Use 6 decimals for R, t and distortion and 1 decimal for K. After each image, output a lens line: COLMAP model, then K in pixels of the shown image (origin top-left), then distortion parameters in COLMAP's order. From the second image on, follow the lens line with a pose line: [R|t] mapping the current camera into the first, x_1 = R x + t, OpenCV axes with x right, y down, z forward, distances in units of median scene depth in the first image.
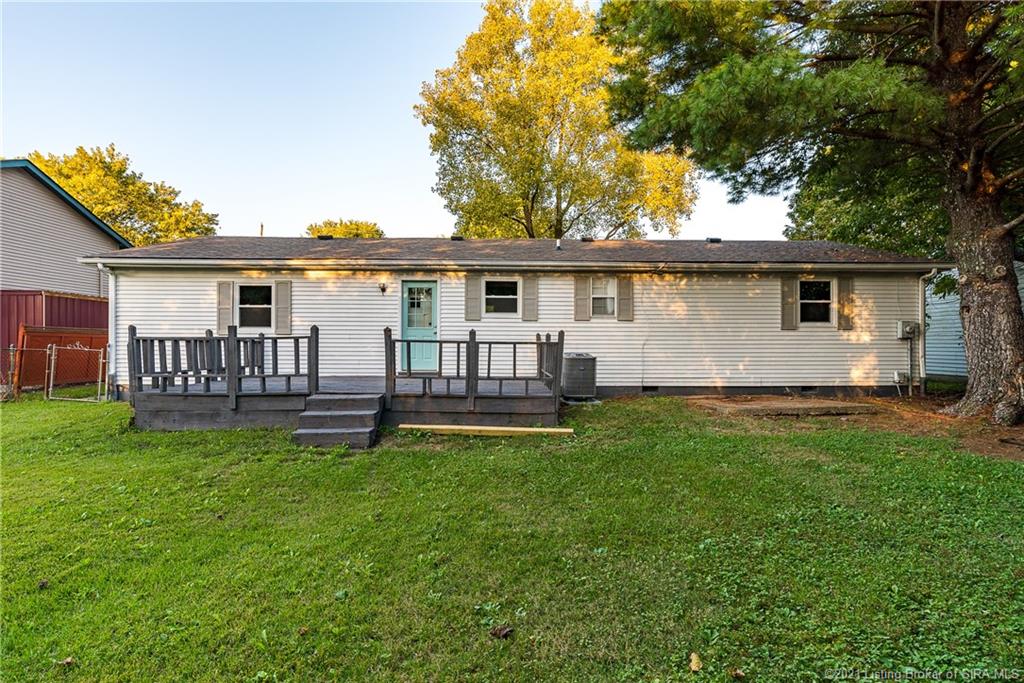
lens RADIAL K [[490.7, 0, 511.7], [0, 490.7, 343.7], [0, 0, 1]] dist [0.009455, 0.000371]
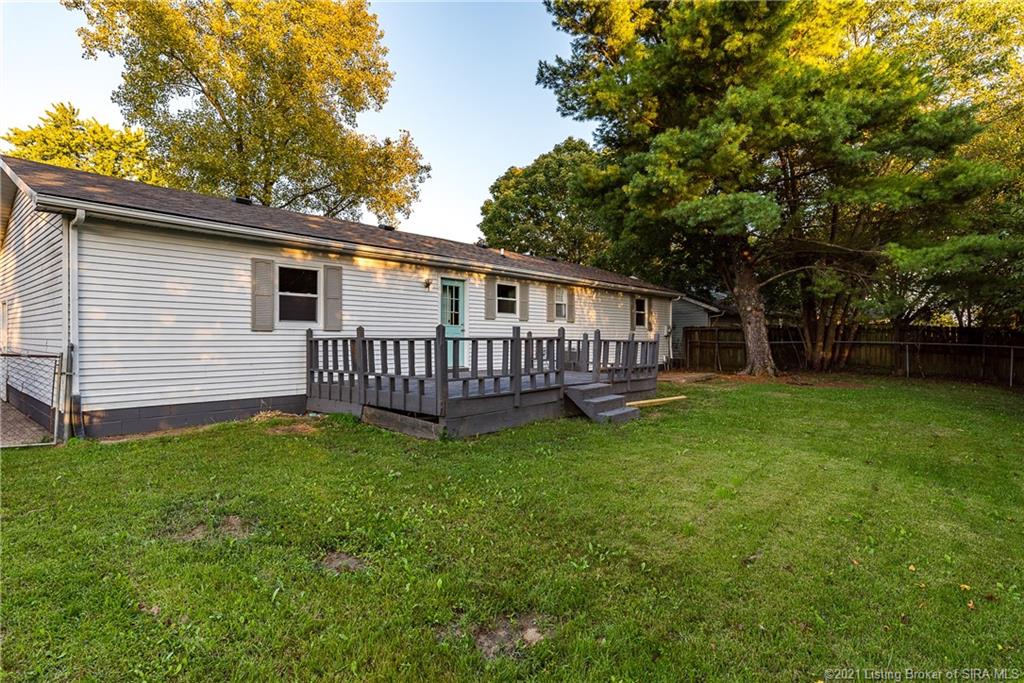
lens RADIAL K [[538.6, 0, 515.4], [0, 538.6, 339.5], [0, 0, 1]] dist [0.003895, 0.000849]
pose [[0.668650, -0.002707, 0.743572, -0.935026], [-0.001717, 0.999985, 0.005184, -0.008862], [-0.743575, -0.004743, 0.668635, 0.156134]]
